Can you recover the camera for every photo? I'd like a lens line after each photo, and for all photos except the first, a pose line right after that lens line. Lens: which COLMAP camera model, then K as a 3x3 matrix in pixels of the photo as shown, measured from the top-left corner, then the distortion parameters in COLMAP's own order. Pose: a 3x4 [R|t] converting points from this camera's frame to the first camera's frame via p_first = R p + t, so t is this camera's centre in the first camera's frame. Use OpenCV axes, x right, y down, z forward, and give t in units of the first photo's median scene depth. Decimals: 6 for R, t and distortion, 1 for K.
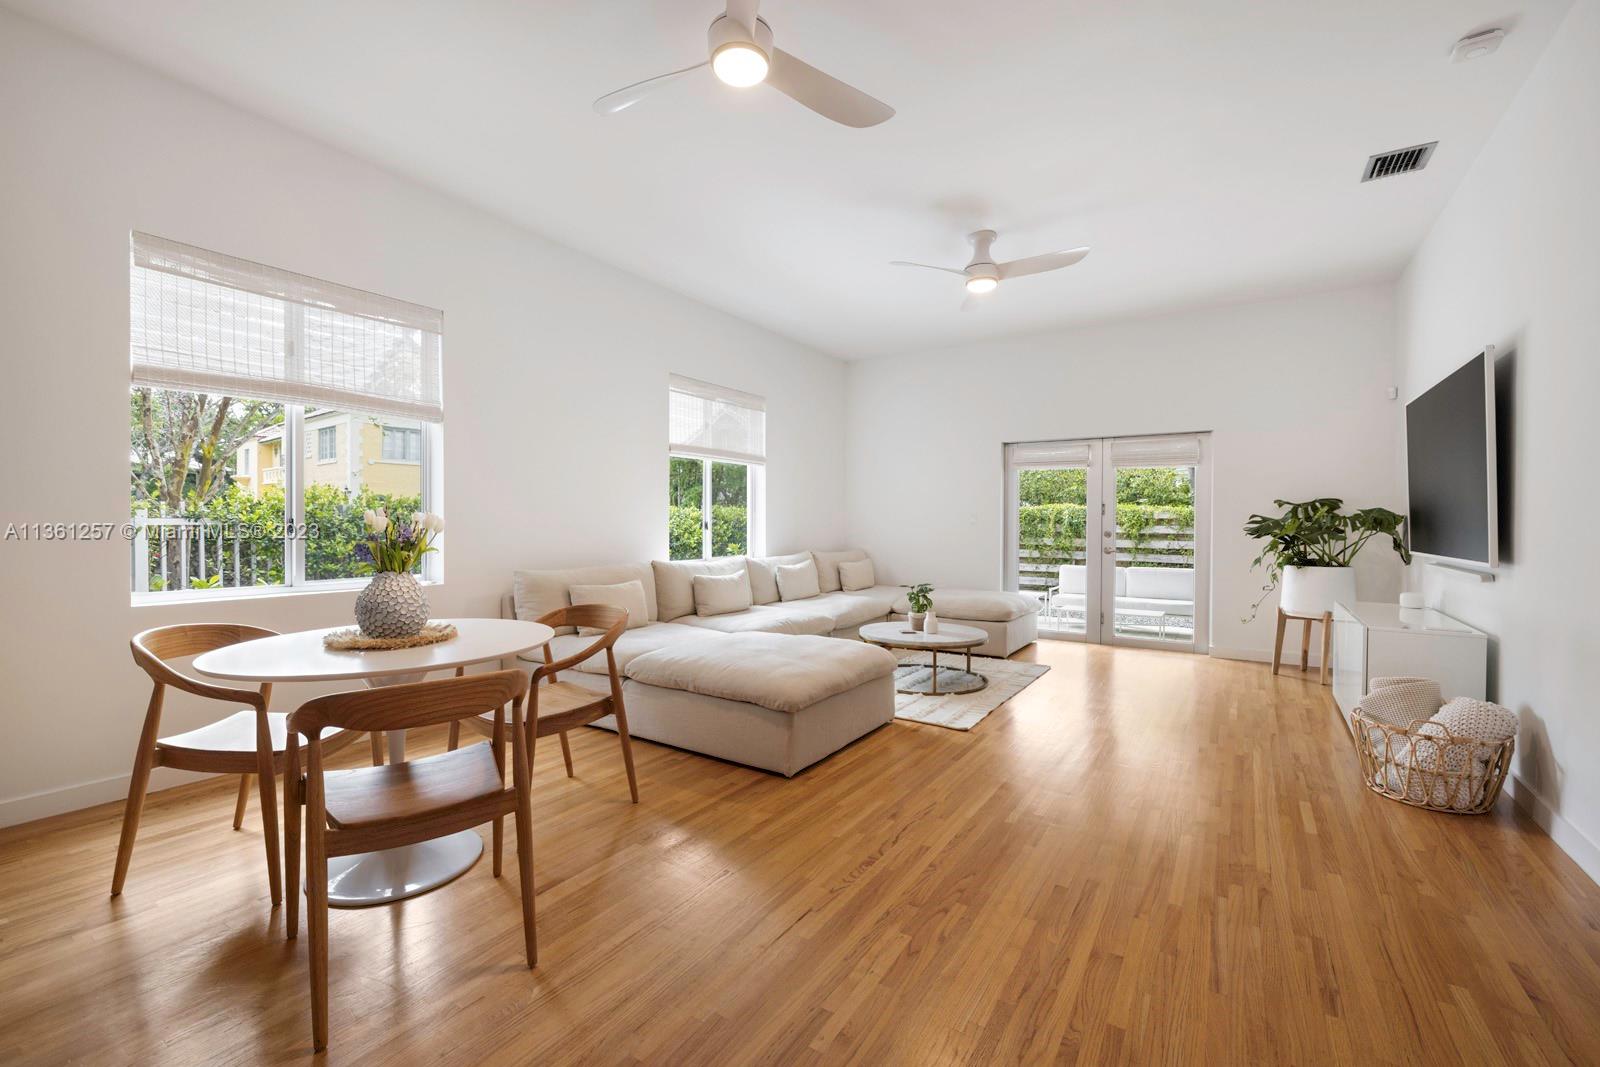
lens RADIAL K [[682.4, 0, 793.8], [0, 682.4, 531.5], [0, 0, 1]] dist [-0.006119, -0.000492]
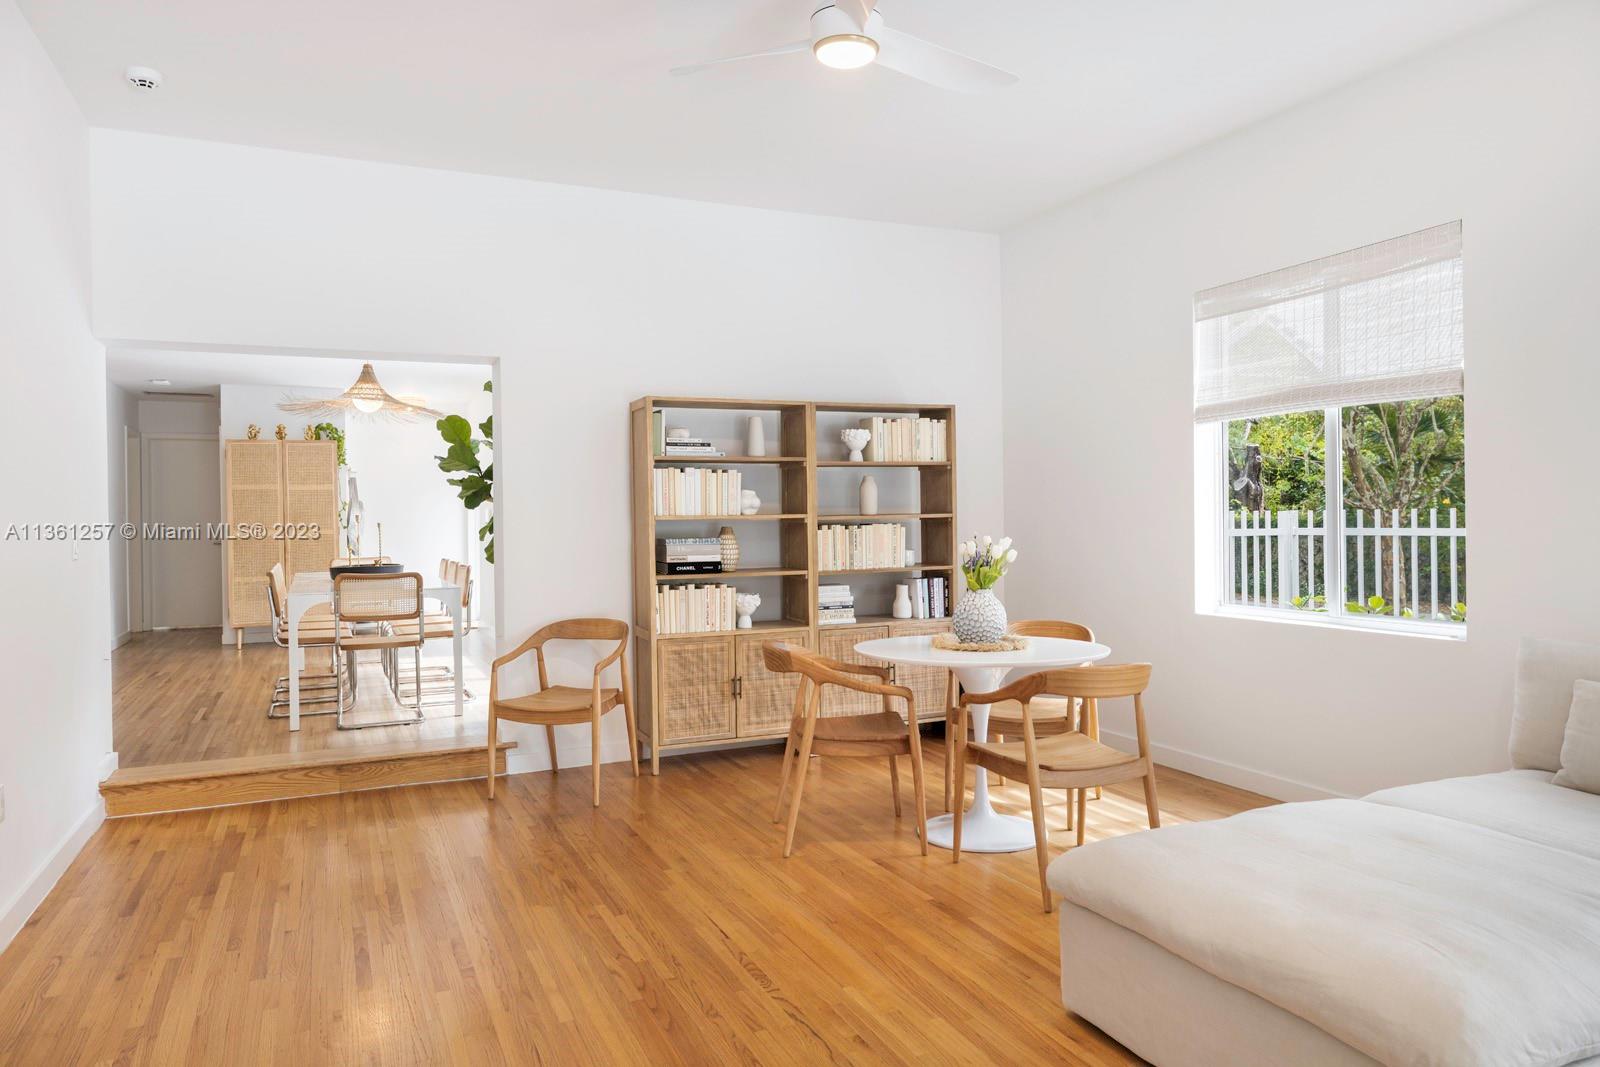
lens RADIAL K [[1023.9, 0, 758.6], [0, 1023.9, 520.0], [0, 0, 1]] dist [-0.003355, -0.000573]
pose [[-0.561483, 0.000978, -0.827488, 0.665166], [-0.001593, 0.999996, 0.002263, -0.038739], [0.827487, 0.002588, -0.561479, 0.995891]]
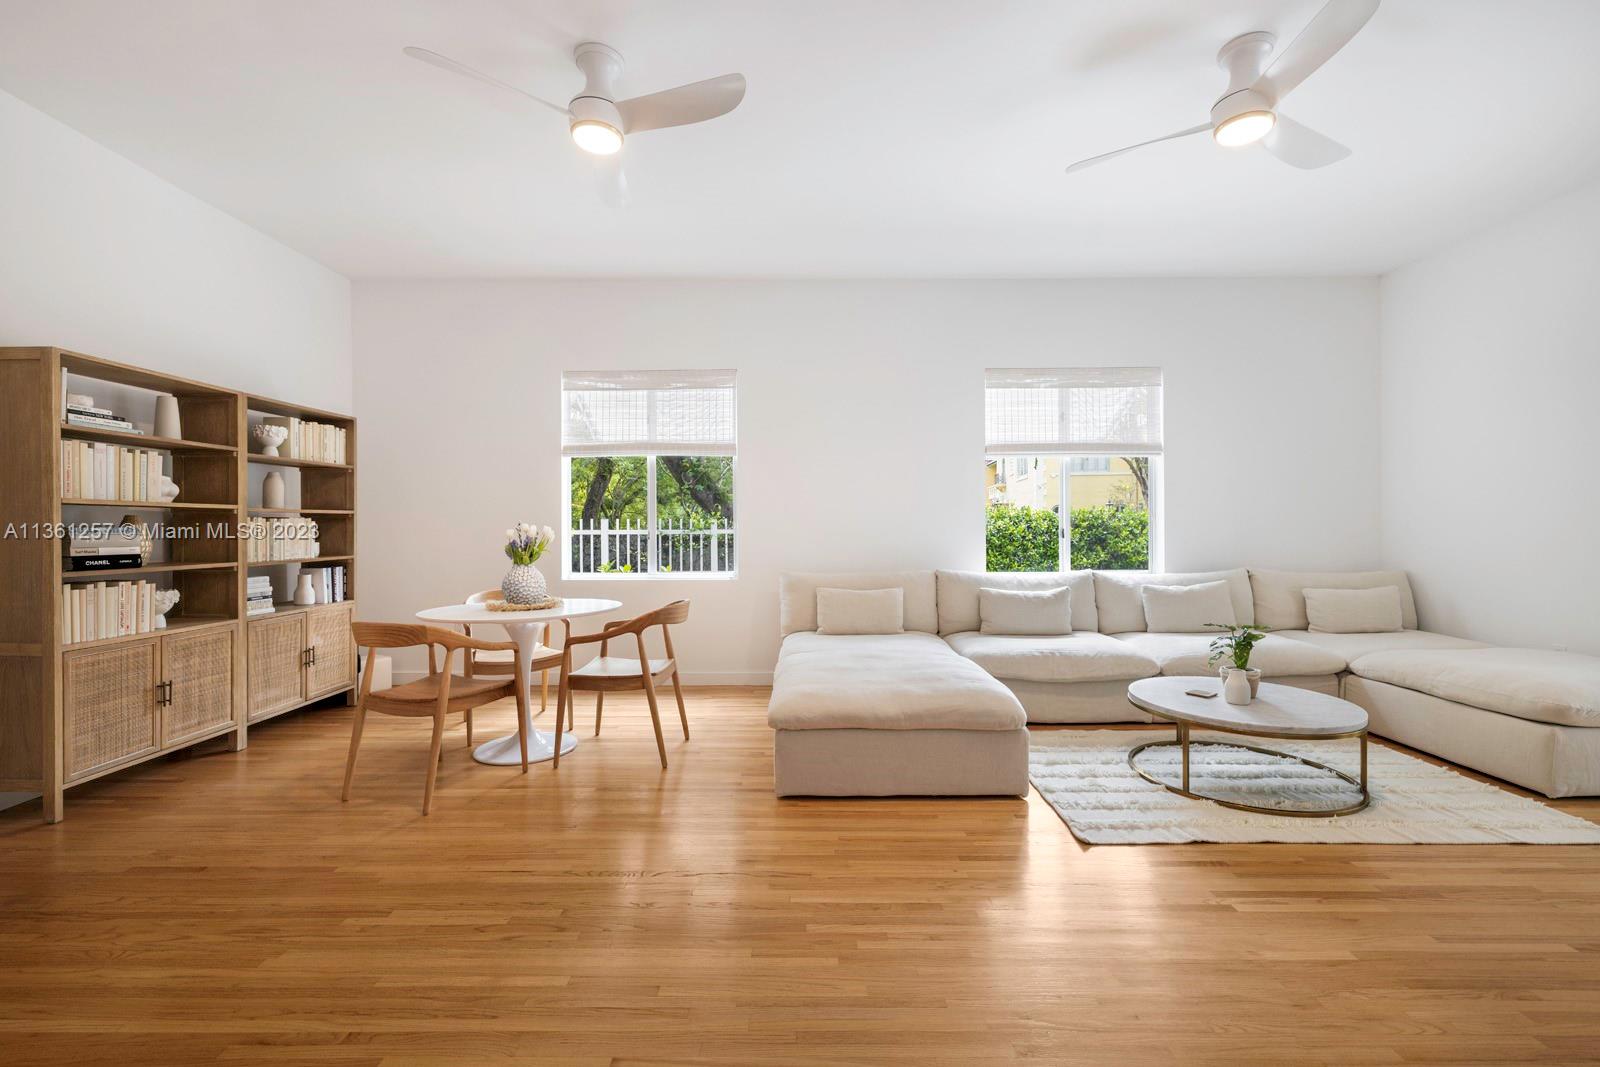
lens RADIAL K [[682.4, 0, 793.8], [0, 682.4, 531.5], [0, 0, 1]] dist [-0.006119, -0.000492]
pose [[0.534266, -0.005360, -0.845300, 0.643008], [-0.004260, 0.999950, -0.009033, -0.002207], [0.845306, 0.008427, 0.534216, 0.397961]]
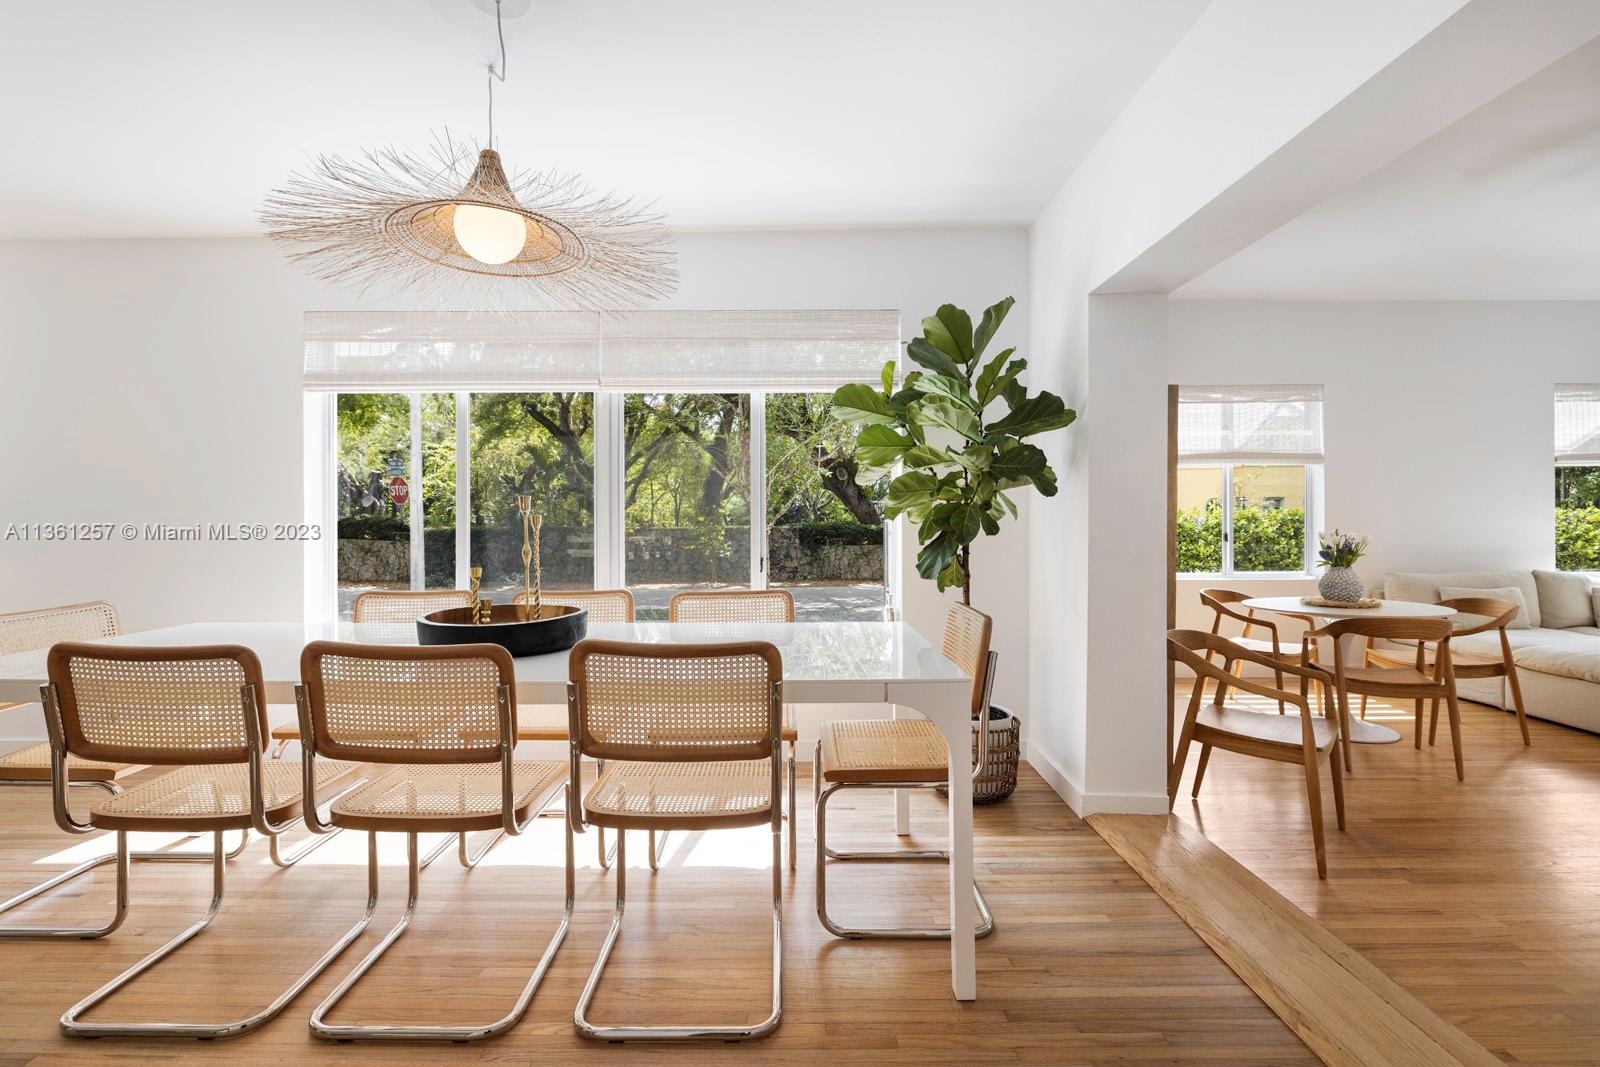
lens RADIAL K [[700.2, 0, 780.1], [0, 700.2, 531.7], [0, 0, 1]] dist [0.001406, 0.000237]
pose [[0.537076, 0.001678, -0.843532, 0.106573], [-0.001052, 0.999999, 0.001319, -0.020868], [0.843533, 0.000179, 0.537077, -0.734389]]
